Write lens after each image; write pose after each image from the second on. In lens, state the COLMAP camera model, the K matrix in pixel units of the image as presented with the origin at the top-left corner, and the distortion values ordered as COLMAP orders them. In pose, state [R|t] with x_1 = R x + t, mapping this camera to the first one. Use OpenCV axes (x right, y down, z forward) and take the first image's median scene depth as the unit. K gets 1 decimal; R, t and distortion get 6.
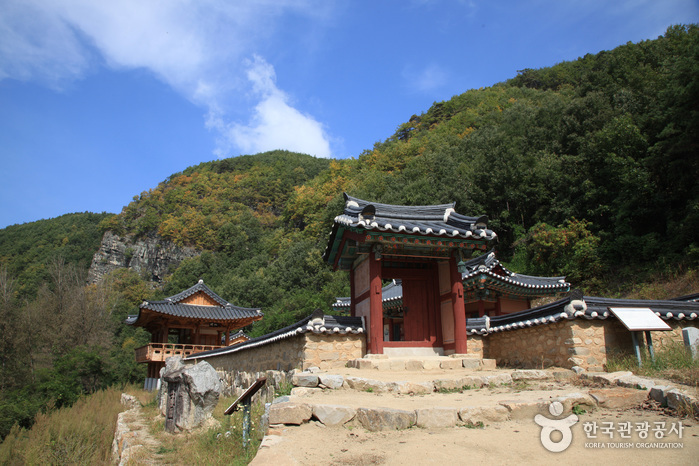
lens RADIAL K [[482.6, 0, 346.3], [0, 482.6, 234.8], [0, 0, 1]] dist [-0.120619, 0.071162]
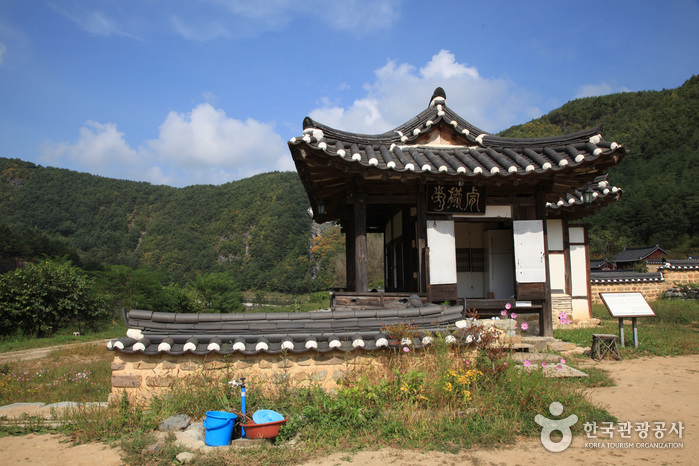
lens RADIAL K [[558.2, 0, 344.4], [0, 558.2, 232.2], [0, 0, 1]] dist [-0.038555, 0.004699]
pose [[0.968907, -0.017549, -0.246801, 0.102919], [0.066304, 0.979415, 0.190655, -0.303880], [0.238375, -0.201091, 0.950126, -1.016782]]
